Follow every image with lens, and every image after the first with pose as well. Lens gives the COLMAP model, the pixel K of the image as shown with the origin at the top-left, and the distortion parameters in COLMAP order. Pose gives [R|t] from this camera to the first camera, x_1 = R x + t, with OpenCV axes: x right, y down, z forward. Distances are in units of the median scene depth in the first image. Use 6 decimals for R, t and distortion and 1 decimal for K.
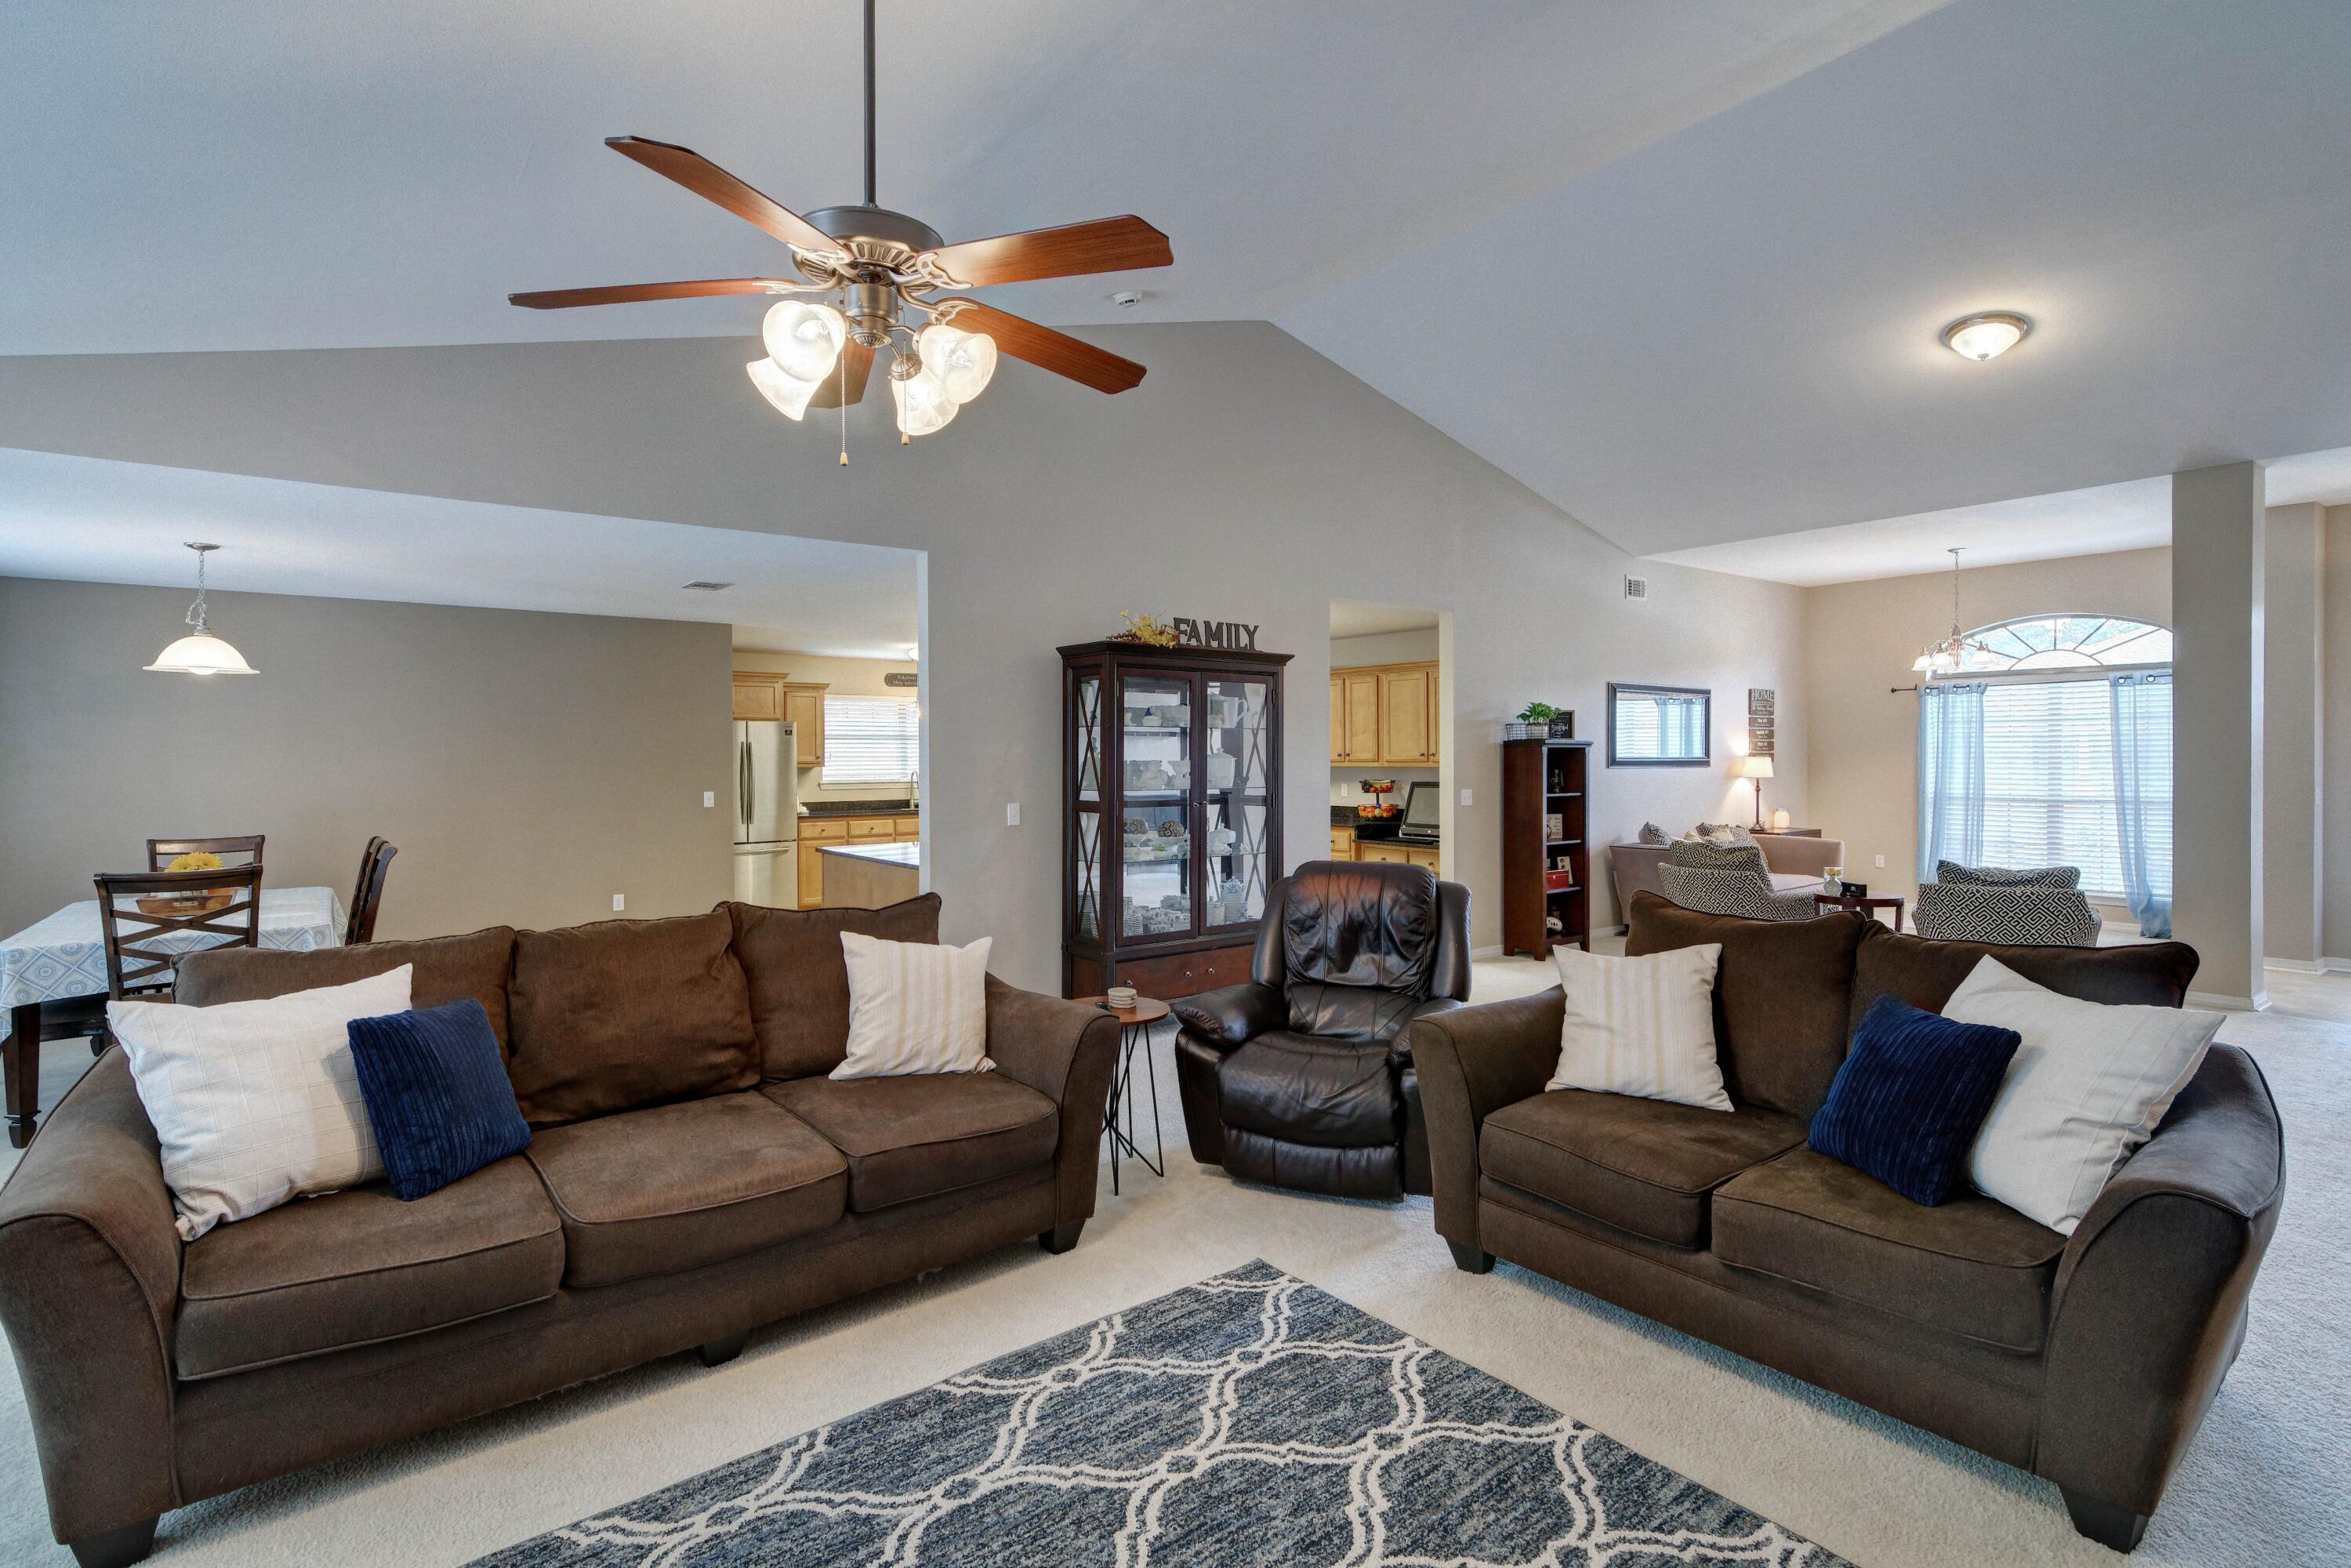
lens RADIAL K [[1151.5, 0, 1170.2], [0, 1151.5, 770.3], [0, 0, 1]] dist [0.010935, -0.002089]
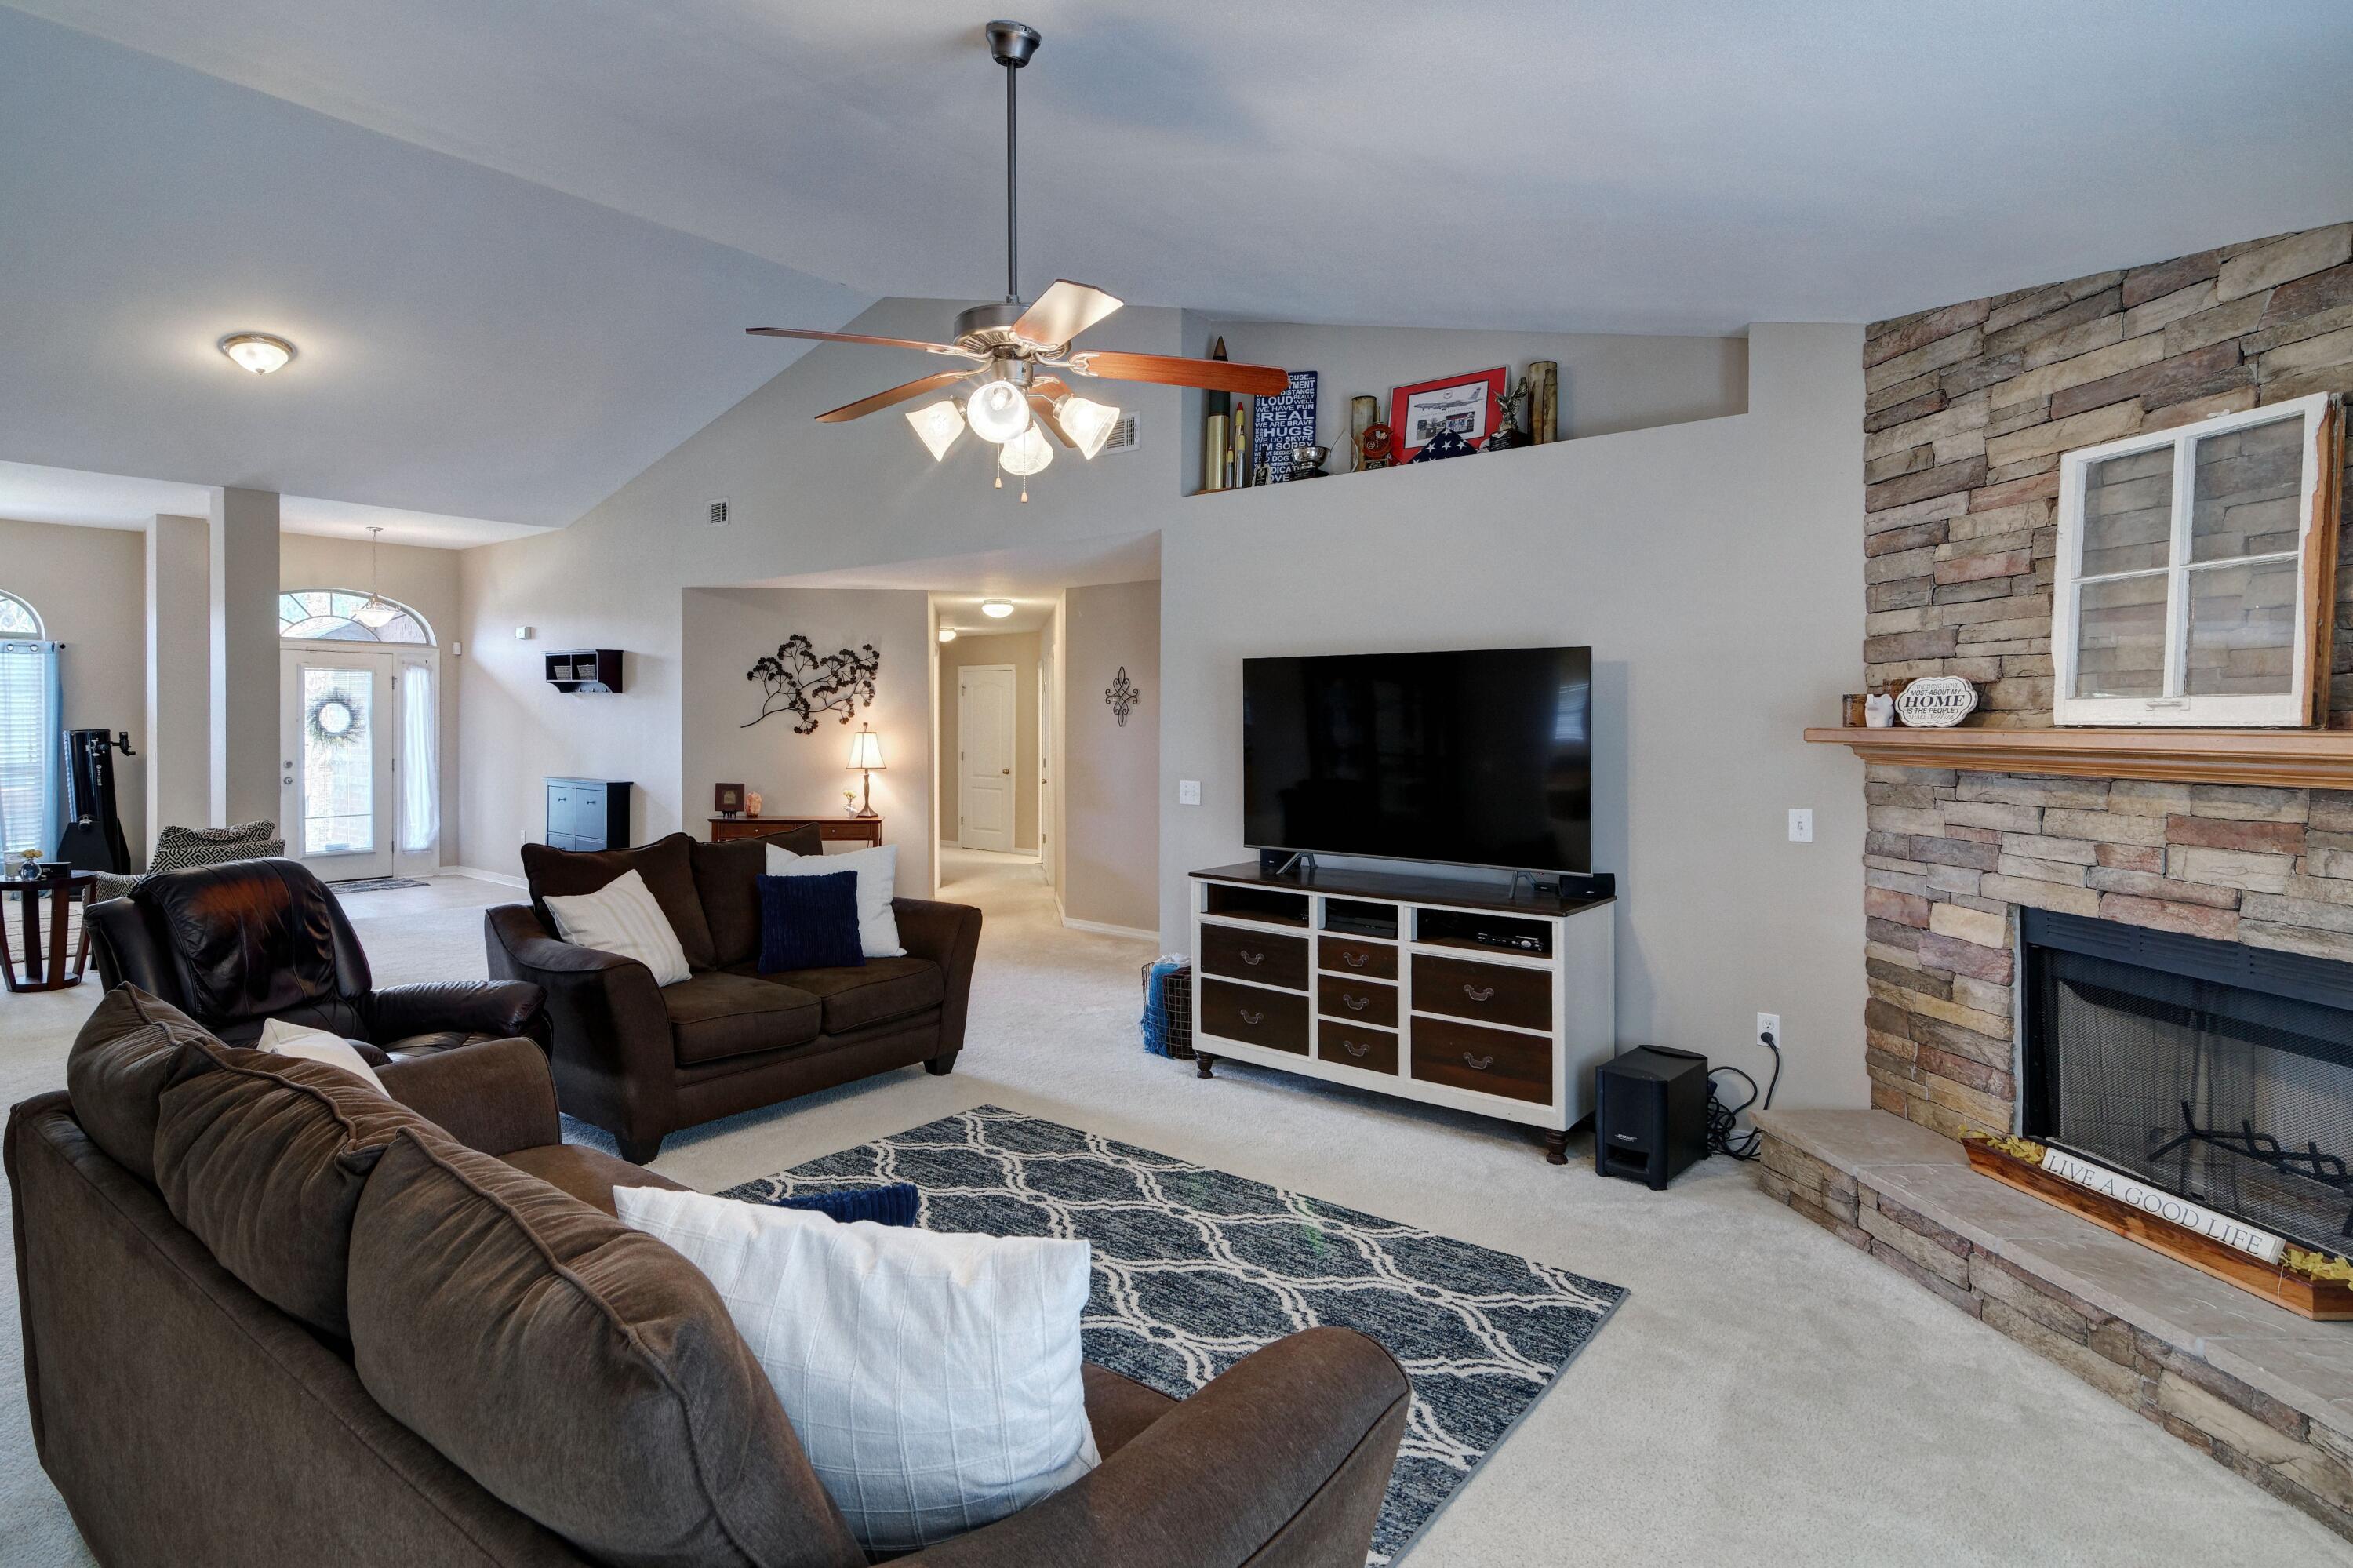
lens RADIAL K [[1247.5, 0, 1008.2], [0, 1247.5, 723.7], [0, 0, 1]] dist [0.010746, -0.002427]
pose [[-0.157194, -0.000323, 0.987568, -0.389583], [0.006559, 0.999978, 0.001371, -0.008003], [-0.987546, 0.006693, -0.157188, 0.296798]]
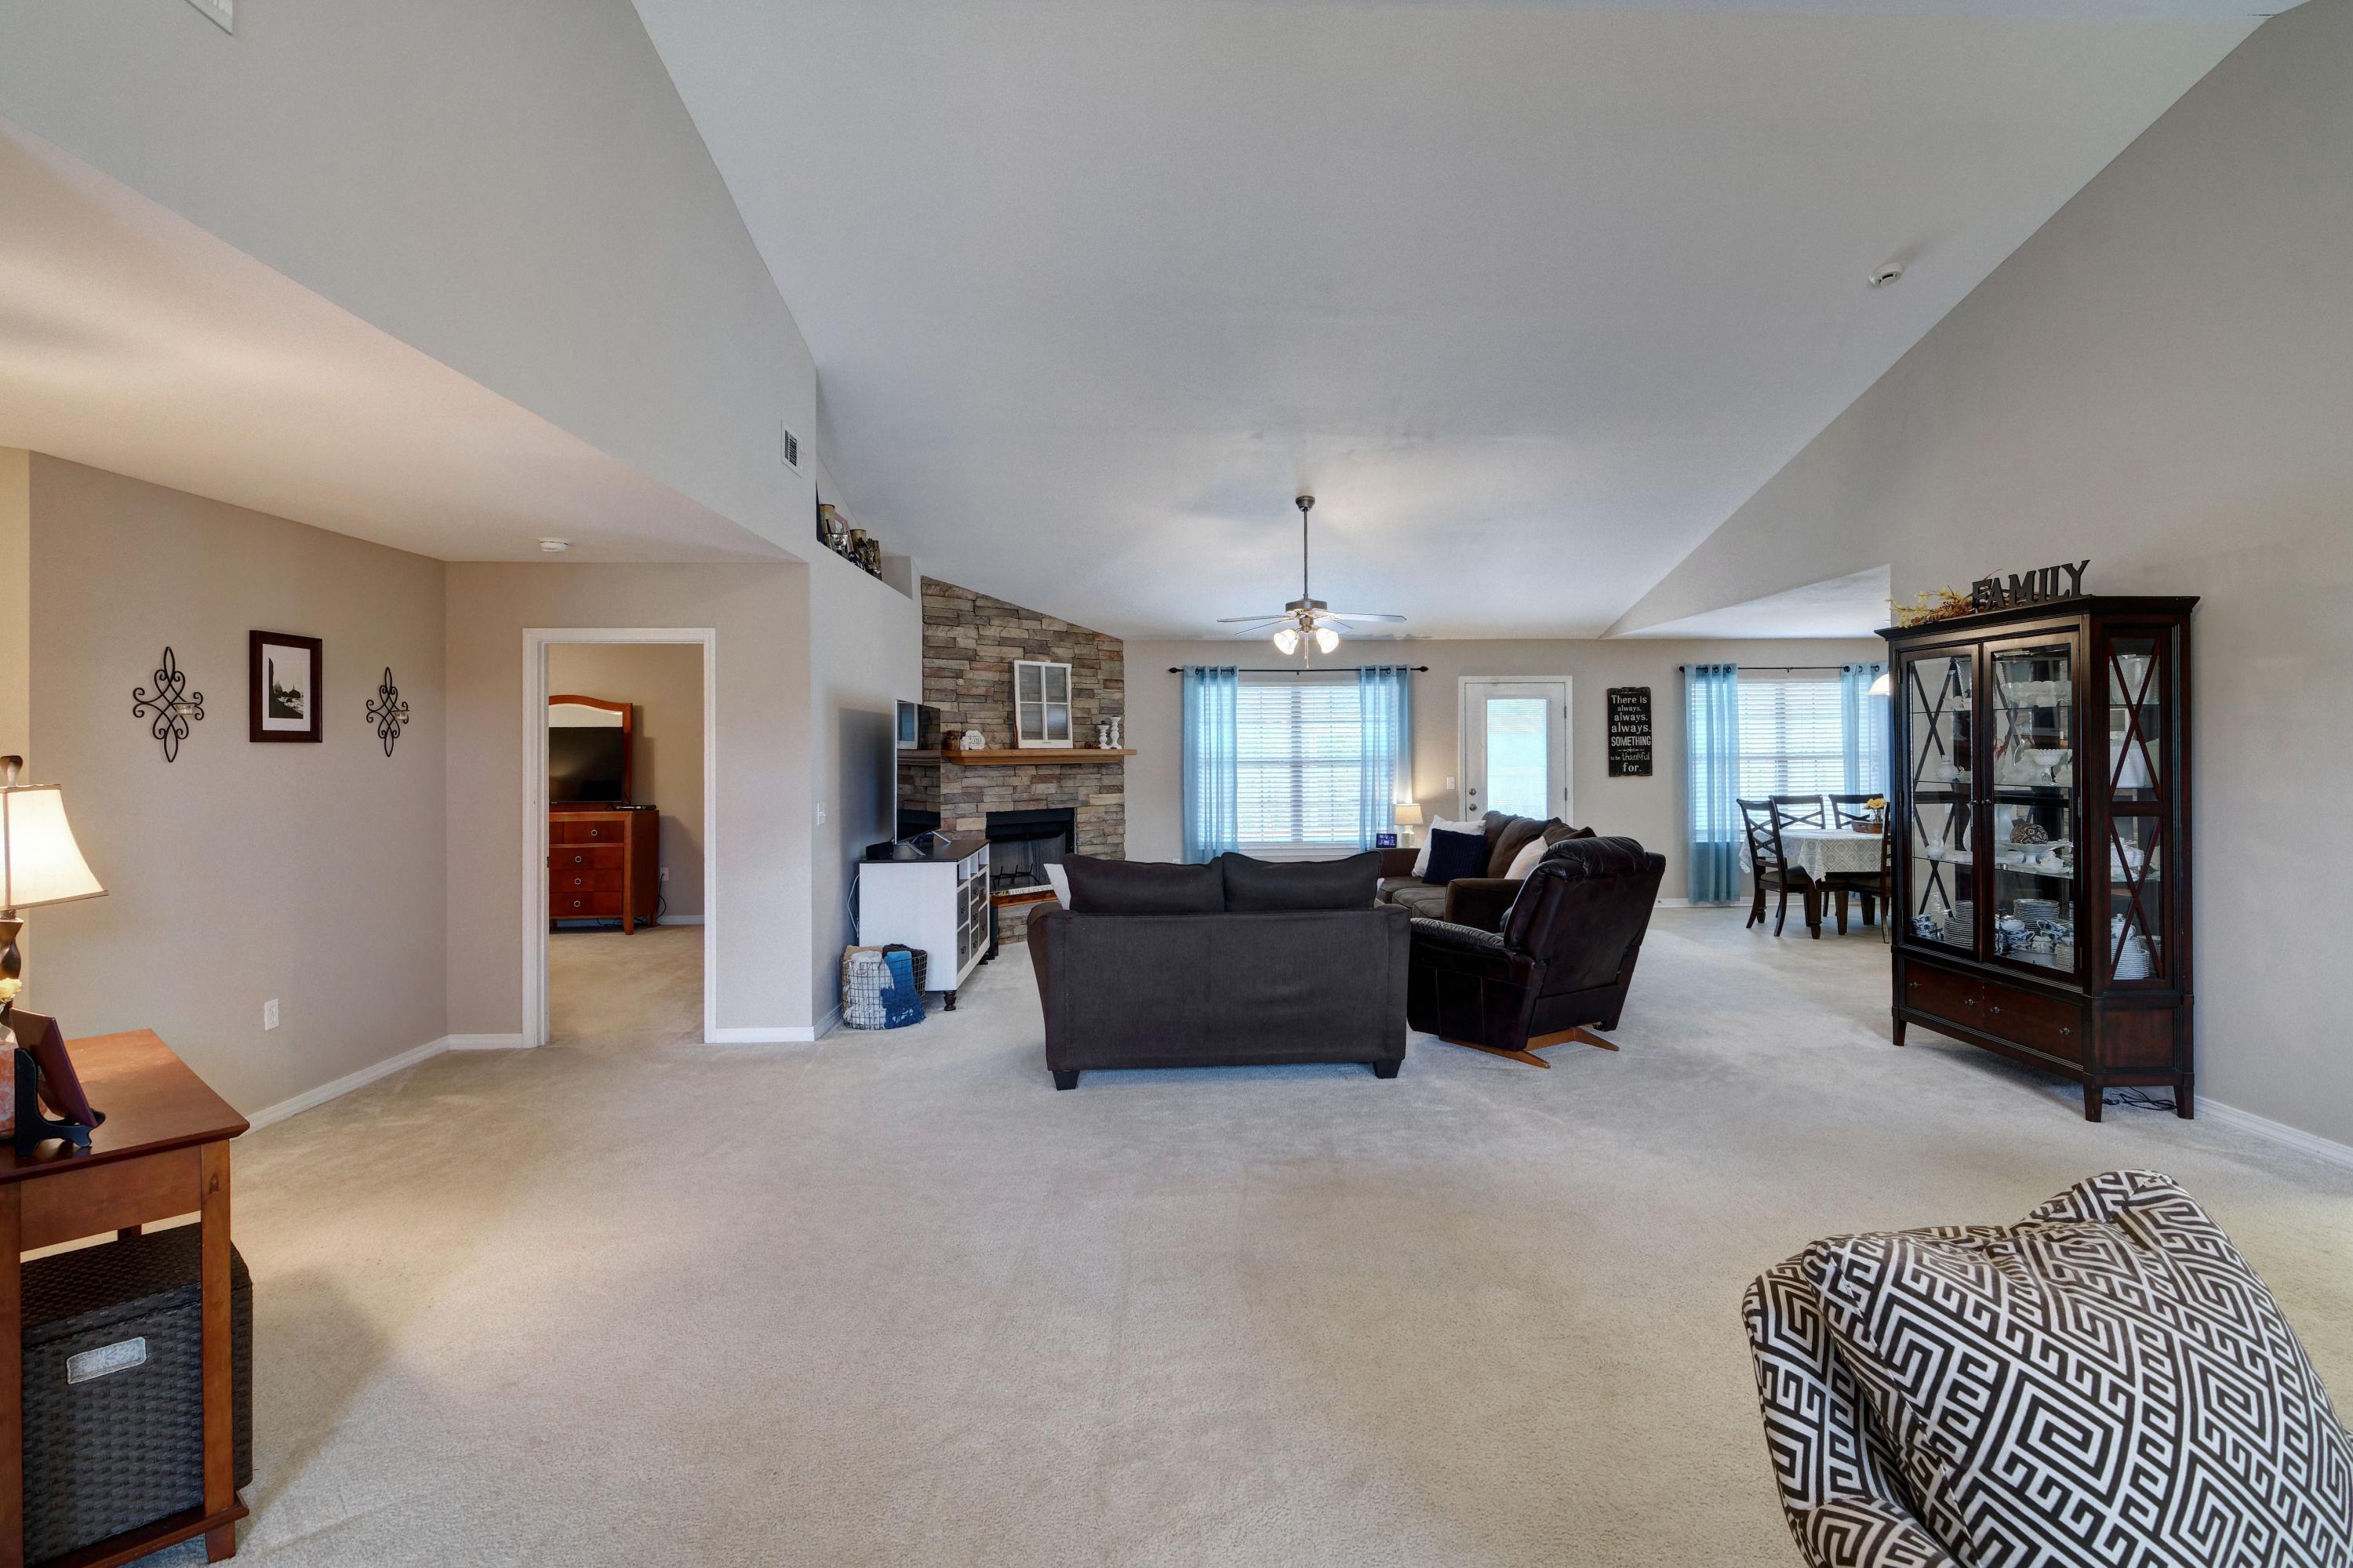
lens RADIAL K [[1152.4, 0, 1229.2], [0, 1152.4, 753.5], [0, 0, 1]] dist [0.010935, -0.002089]
pose [[-0.559929, 0.010808, -0.828470, 0.658623], [0.003525, 0.999937, 0.010662, -0.010845], [0.828533, 0.003050, -0.559931, 0.667588]]
